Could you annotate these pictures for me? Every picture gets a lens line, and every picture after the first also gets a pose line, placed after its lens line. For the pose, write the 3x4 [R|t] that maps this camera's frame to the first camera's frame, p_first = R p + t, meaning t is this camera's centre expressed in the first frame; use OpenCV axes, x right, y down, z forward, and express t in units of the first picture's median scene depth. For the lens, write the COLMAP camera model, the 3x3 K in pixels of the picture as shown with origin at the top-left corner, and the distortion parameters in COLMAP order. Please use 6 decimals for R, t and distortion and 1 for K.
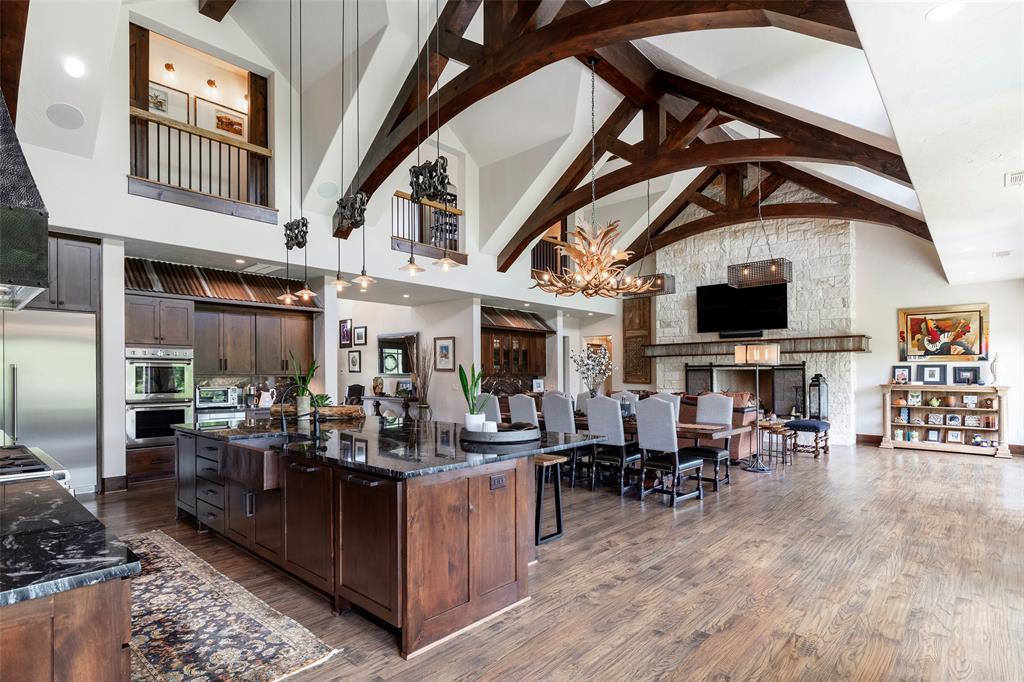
lens RADIAL K [[511.2, 0, 526.2], [0, 511.2, 377.5], [0, 0, 1]] dist [-0.009299, 0.000830]
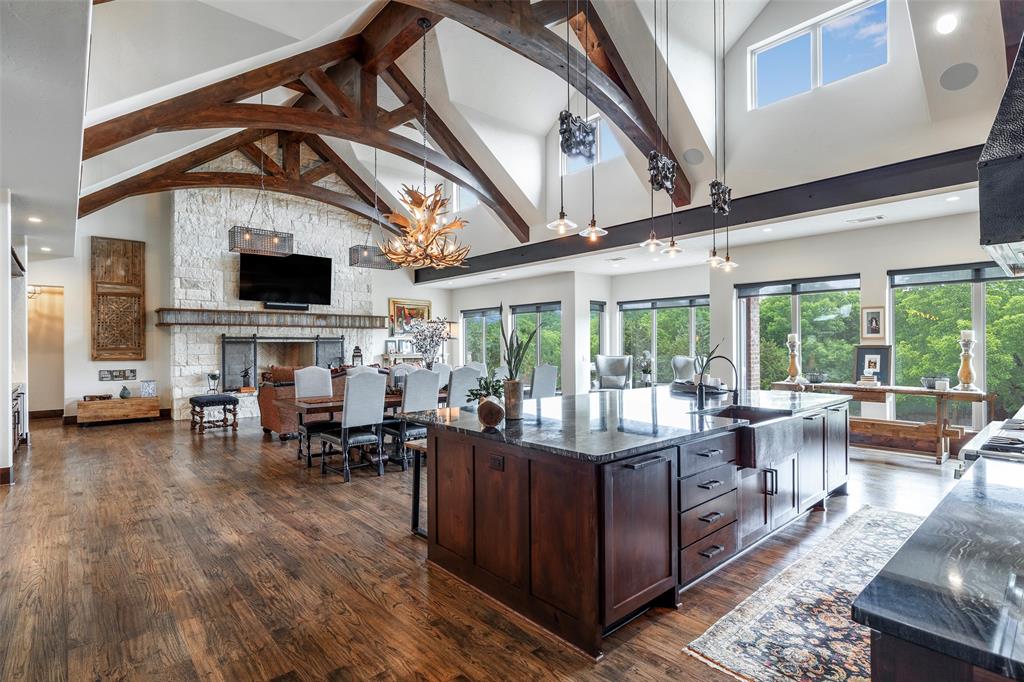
lens RADIAL K [[511.2, 0, 518.7], [0, 511.2, 343.0], [0, 0, 1]] dist [-0.009299, 0.000830]
pose [[0.115543, 0.007462, 0.993274, -0.542145], [0.010931, 0.999902, -0.008783, -0.000345], [-0.993242, 0.011873, 0.115450, 0.479868]]
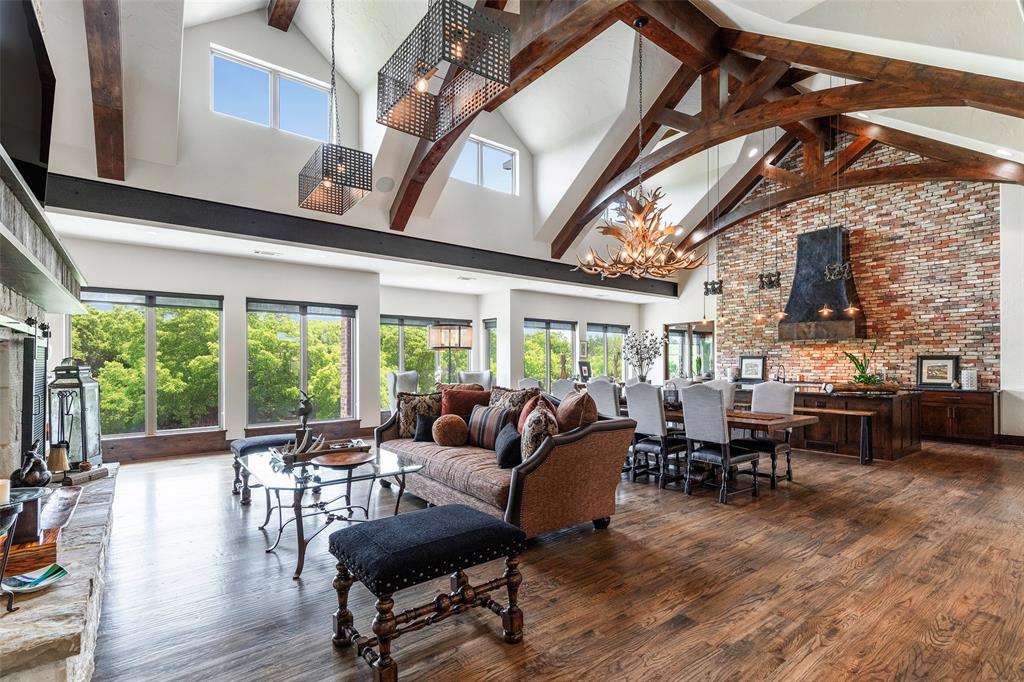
lens RADIAL K [[482.2, 0, 510.4], [0, 482.2, 361.0], [0, 0, 1]] dist [0.004333, 0.001670]
pose [[-0.982706, 0.004210, 0.185125, 0.166434], [0.004812, 0.999984, 0.002803, -0.004972], [-0.185110, 0.003645, -0.982711, 1.313715]]
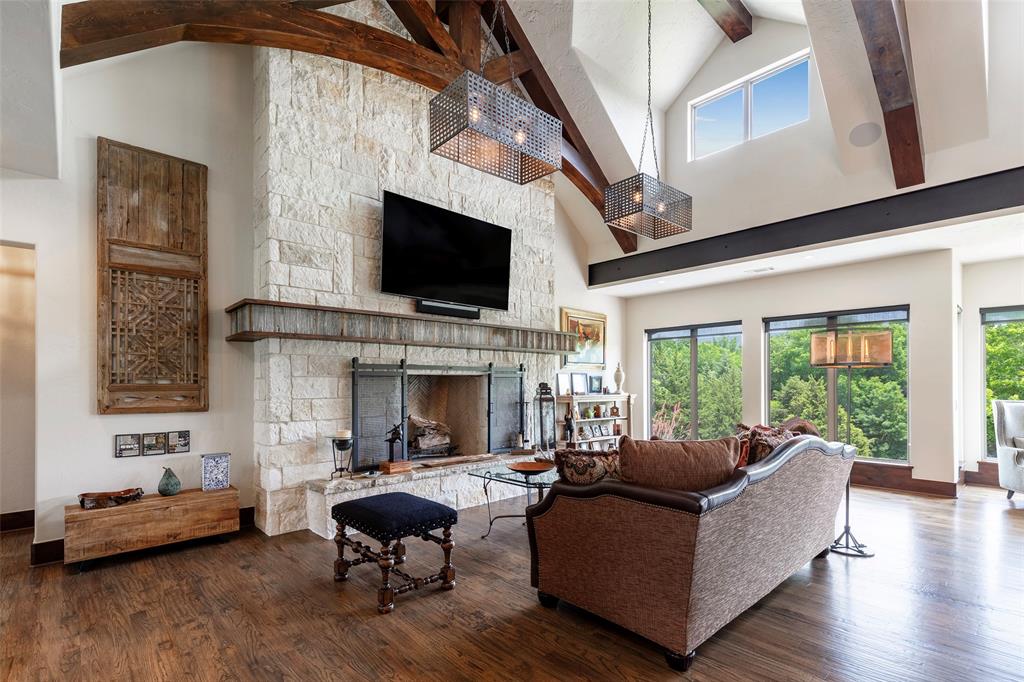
lens RADIAL K [[482.2, 0, 475.0], [0, 482.2, 378.7], [0, 0, 1]] dist [0.004333, 0.001670]
pose [[0.138689, 0.009127, 0.990294, -0.085055], [0.006780, 0.999925, -0.010165, -0.006955], [-0.990313, 0.008124, 0.138617, 0.974222]]
